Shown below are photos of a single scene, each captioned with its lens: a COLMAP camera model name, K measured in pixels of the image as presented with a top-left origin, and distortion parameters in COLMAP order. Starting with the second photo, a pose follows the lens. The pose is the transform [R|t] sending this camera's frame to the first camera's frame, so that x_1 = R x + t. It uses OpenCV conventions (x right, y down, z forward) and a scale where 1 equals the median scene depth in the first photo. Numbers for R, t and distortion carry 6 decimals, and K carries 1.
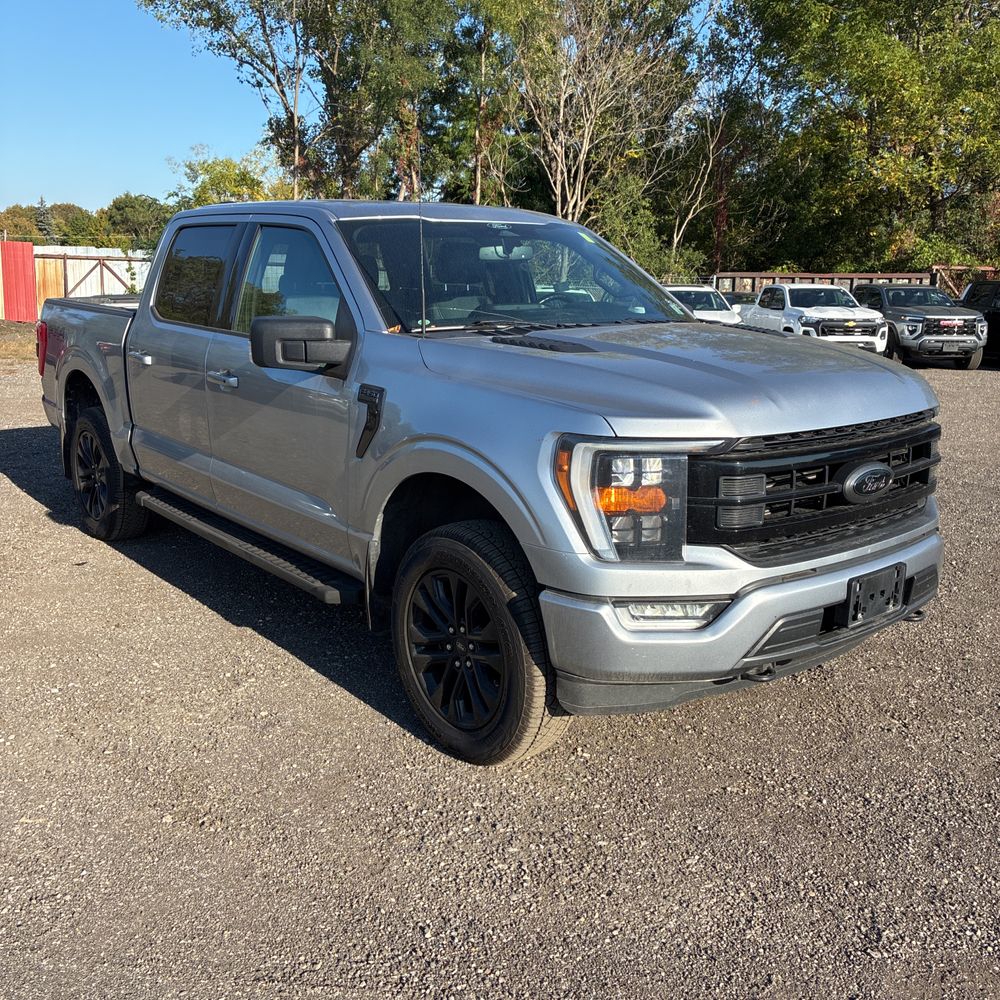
lens RADIAL K [[999.7, 0, 490.6], [0, 999.7, 505.9], [0, 0, 1]] dist [0.018700, 0.000000]
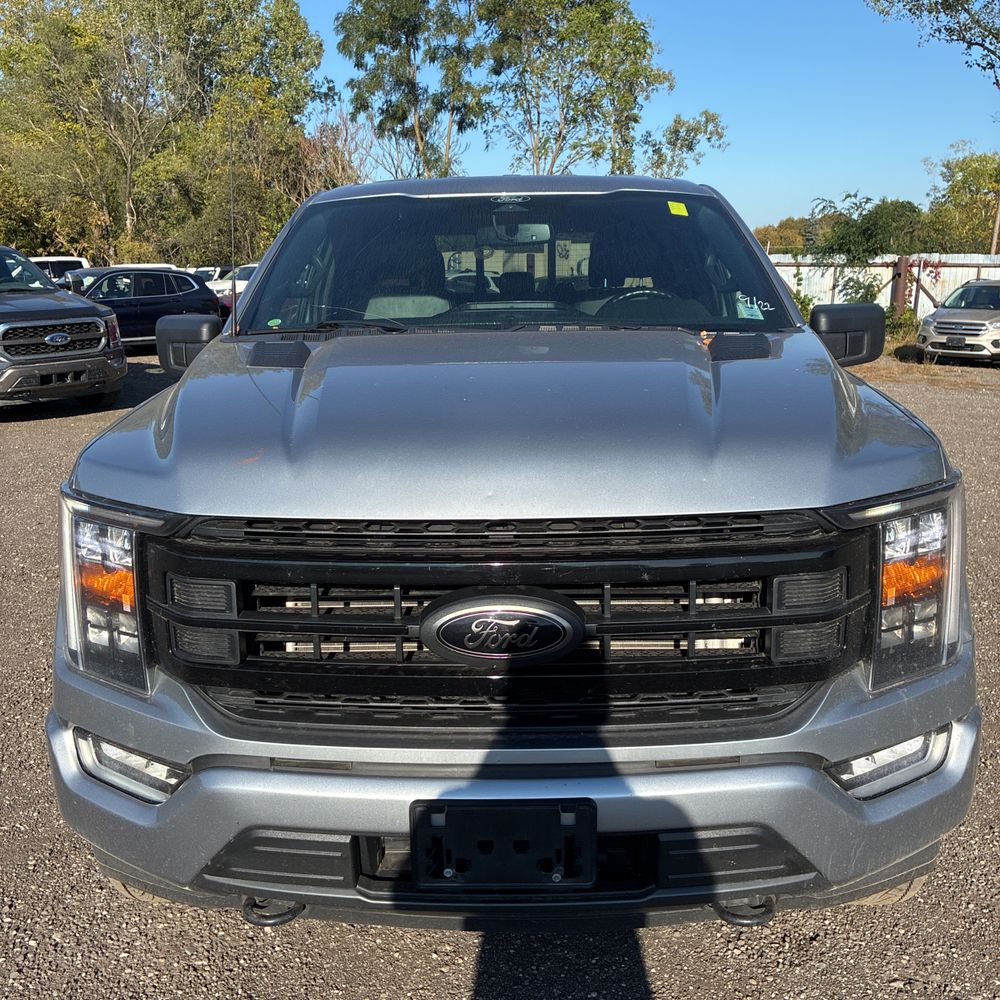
lens RADIAL K [[999.7, 0, 504.5], [0, 999.7, 501.6], [0, 0, 1]] dist [0.018700, 0.000000]
pose [[0.762015, 0.125064, -0.635368, 0.077483], [-0.131807, 0.990588, 0.036904, -0.012262], [0.634003, 0.055624, 0.771327, 0.064653]]
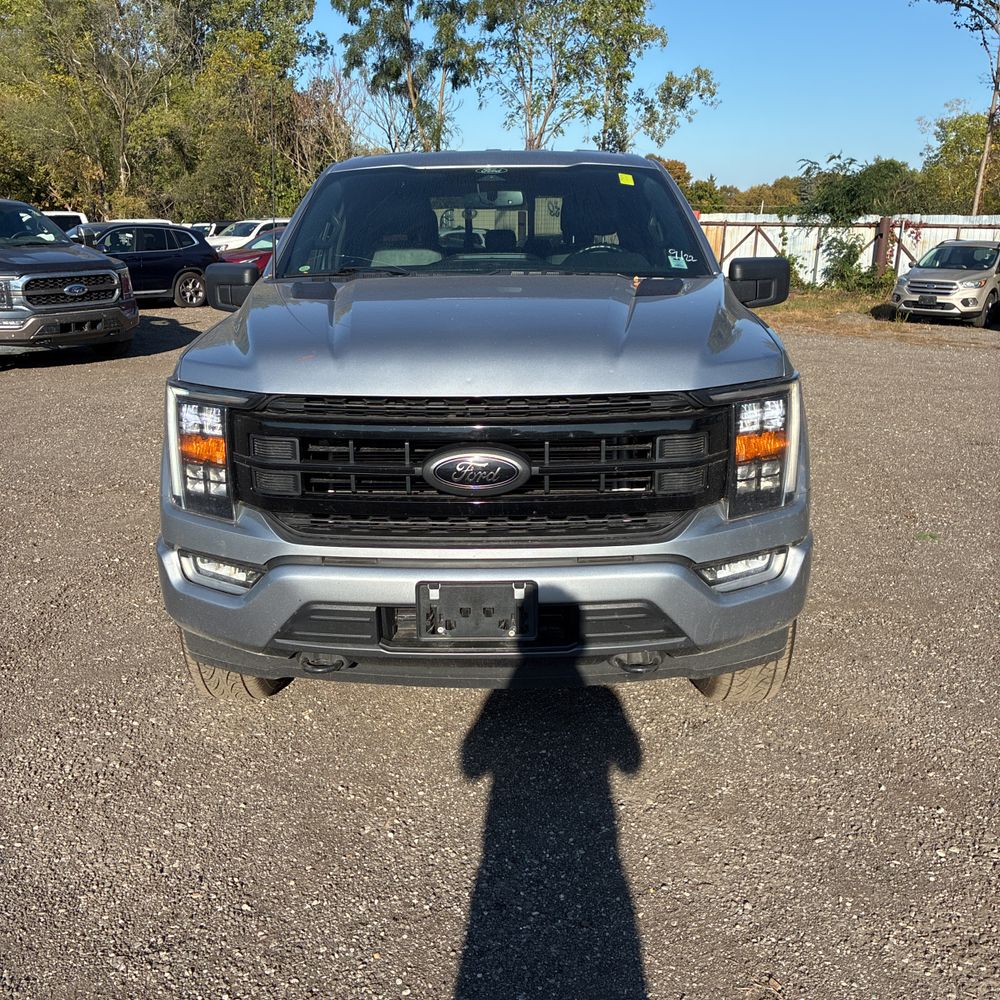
lens RADIAL K [[999.7, 0, 500.9], [0, 999.7, 499.4], [0, 0, 1]] dist [0.018700, 0.000000]
pose [[0.764247, 0.153168, -0.626472, 0.098513], [-0.137732, 0.987741, 0.073474, -0.006839], [0.630045, 0.030133, 0.775973, 0.043044]]
